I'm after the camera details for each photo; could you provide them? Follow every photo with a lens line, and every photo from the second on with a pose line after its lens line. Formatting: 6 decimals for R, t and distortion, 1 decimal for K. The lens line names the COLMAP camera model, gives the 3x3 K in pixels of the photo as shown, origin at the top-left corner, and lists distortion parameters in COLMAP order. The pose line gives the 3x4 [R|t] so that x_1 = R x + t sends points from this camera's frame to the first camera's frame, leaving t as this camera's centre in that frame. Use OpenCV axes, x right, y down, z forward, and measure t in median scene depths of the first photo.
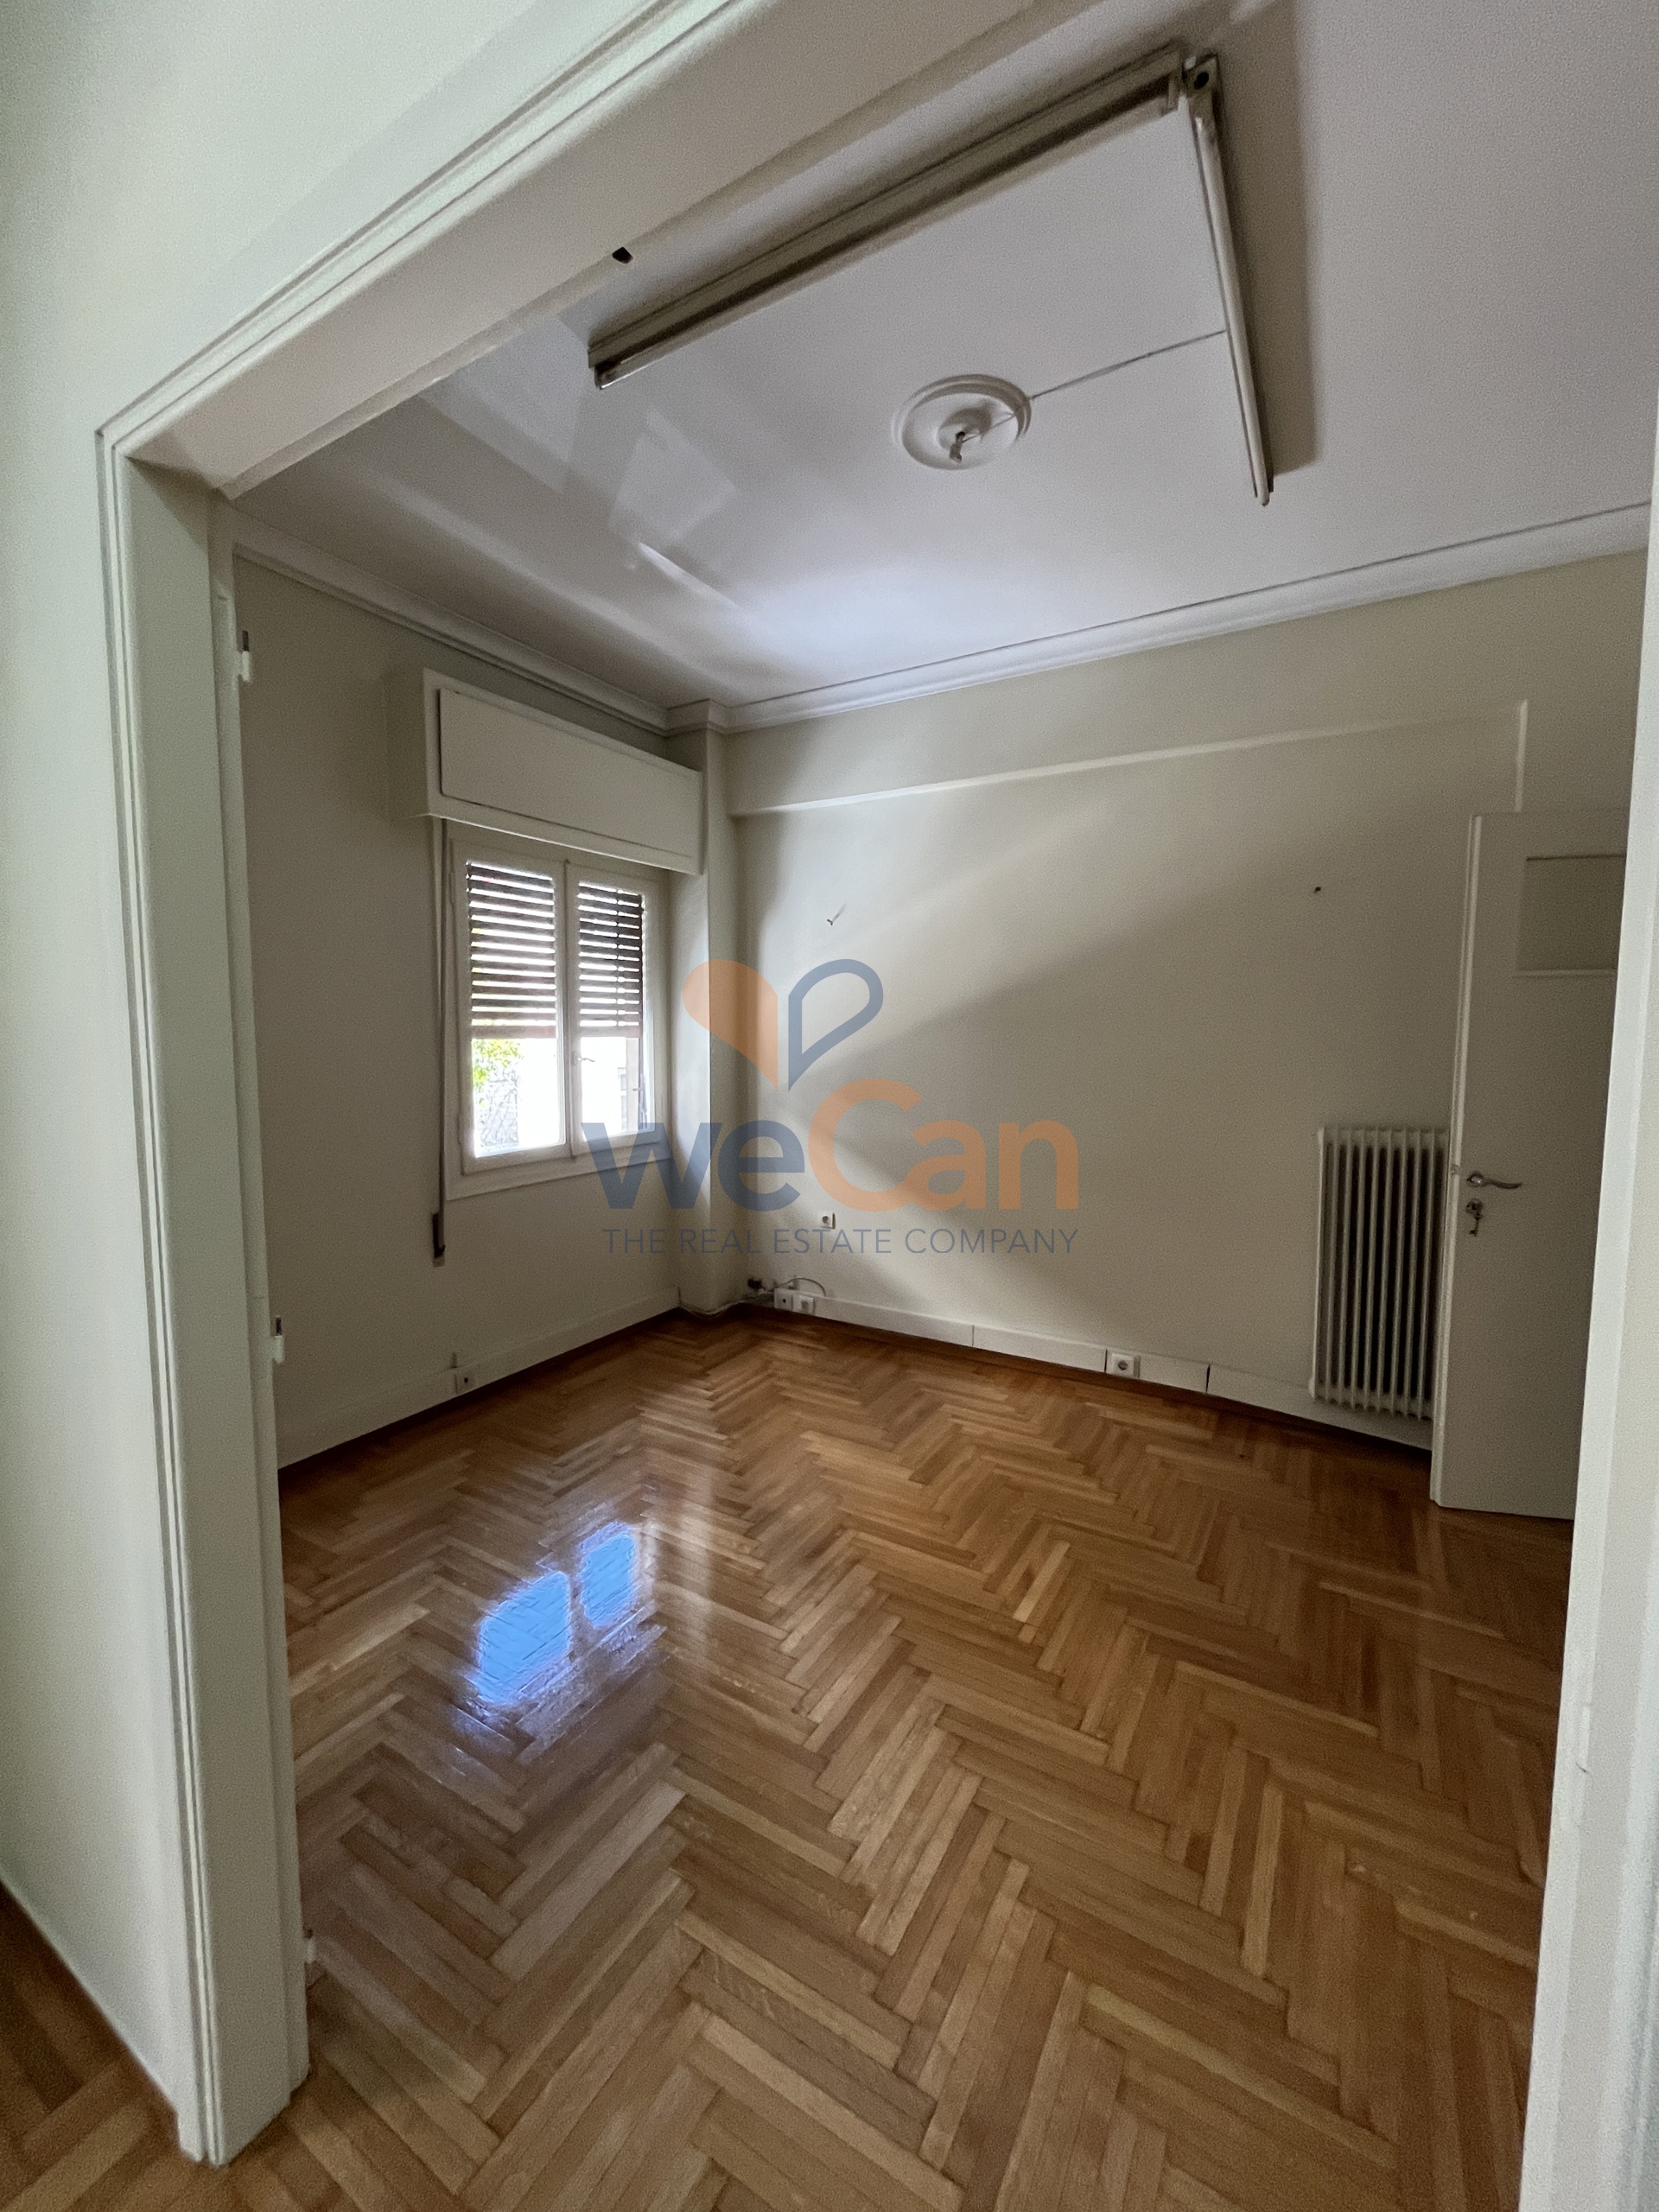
lens RADIAL K [[895.1, 0, 824.3], [0, 895.1, 1107.4], [0, 0, 1]] dist [-0.003395, 0.000536]
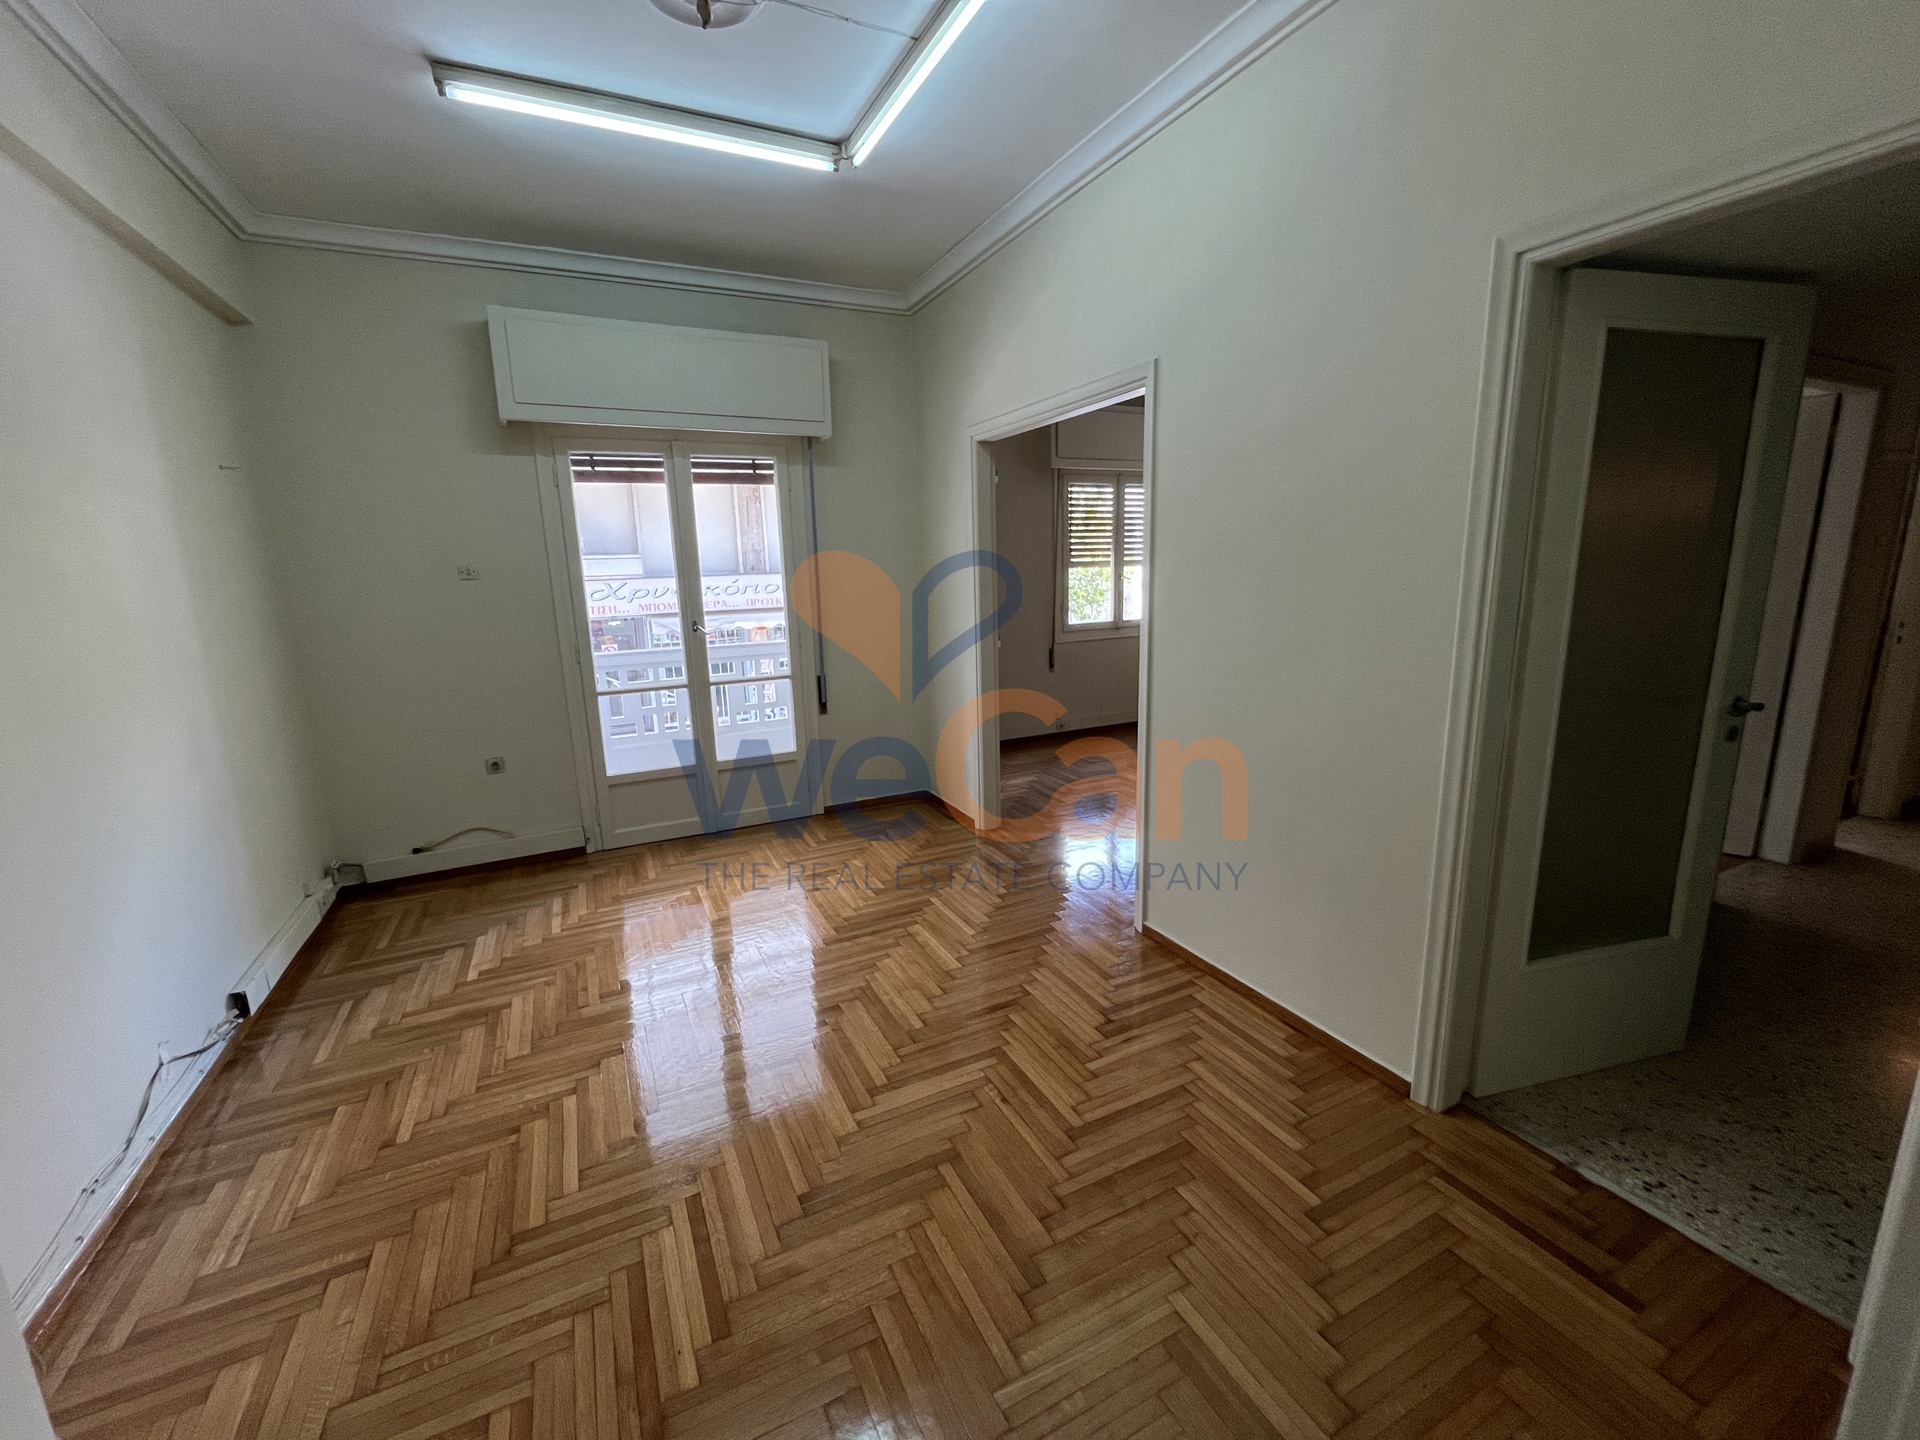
lens RADIAL K [[776.9, 0, 954.6], [0, 776.9, 719.3], [0, 0, 1]] dist [-0.003395, 0.000536]
pose [[0.840537, 0.077066, -0.536245, 0.535157], [-0.015386, 0.992827, 0.118566, 0.088414], [0.541536, -0.091408, 0.835693, -0.982783]]
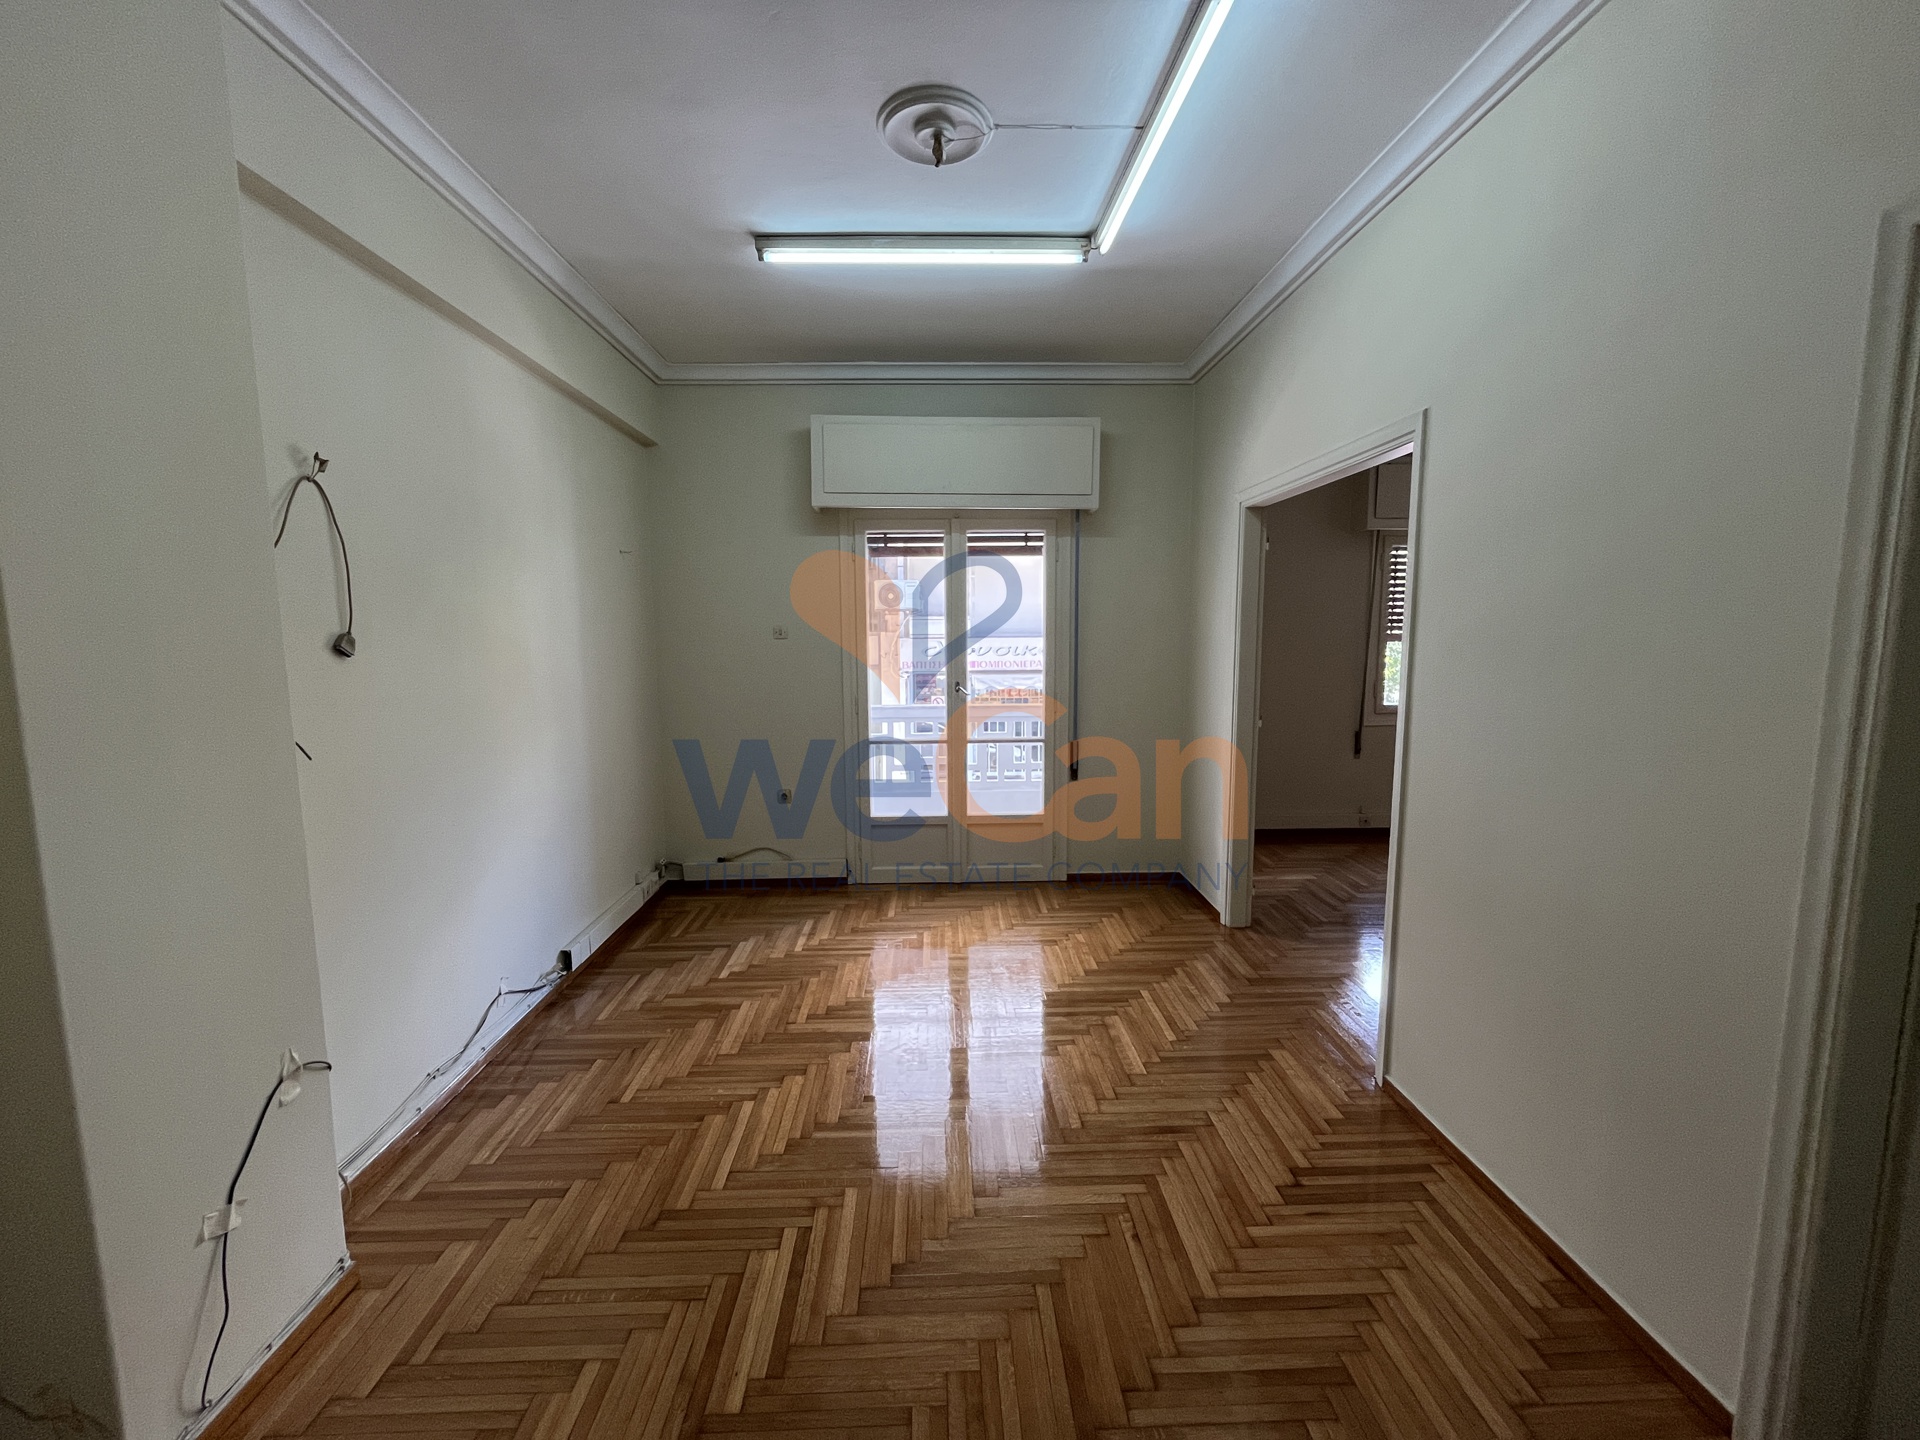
lens RADIAL K [[776.9, 0, 954.2], [0, 776.9, 718.5], [0, 0, 1]] dist [-0.003395, 0.000536]
pose [[0.540621, 0.084982, -0.836963, 0.652778], [-0.066461, 0.996090, 0.058210, 0.065976], [0.838637, 0.024156, 0.544155, -0.852129]]
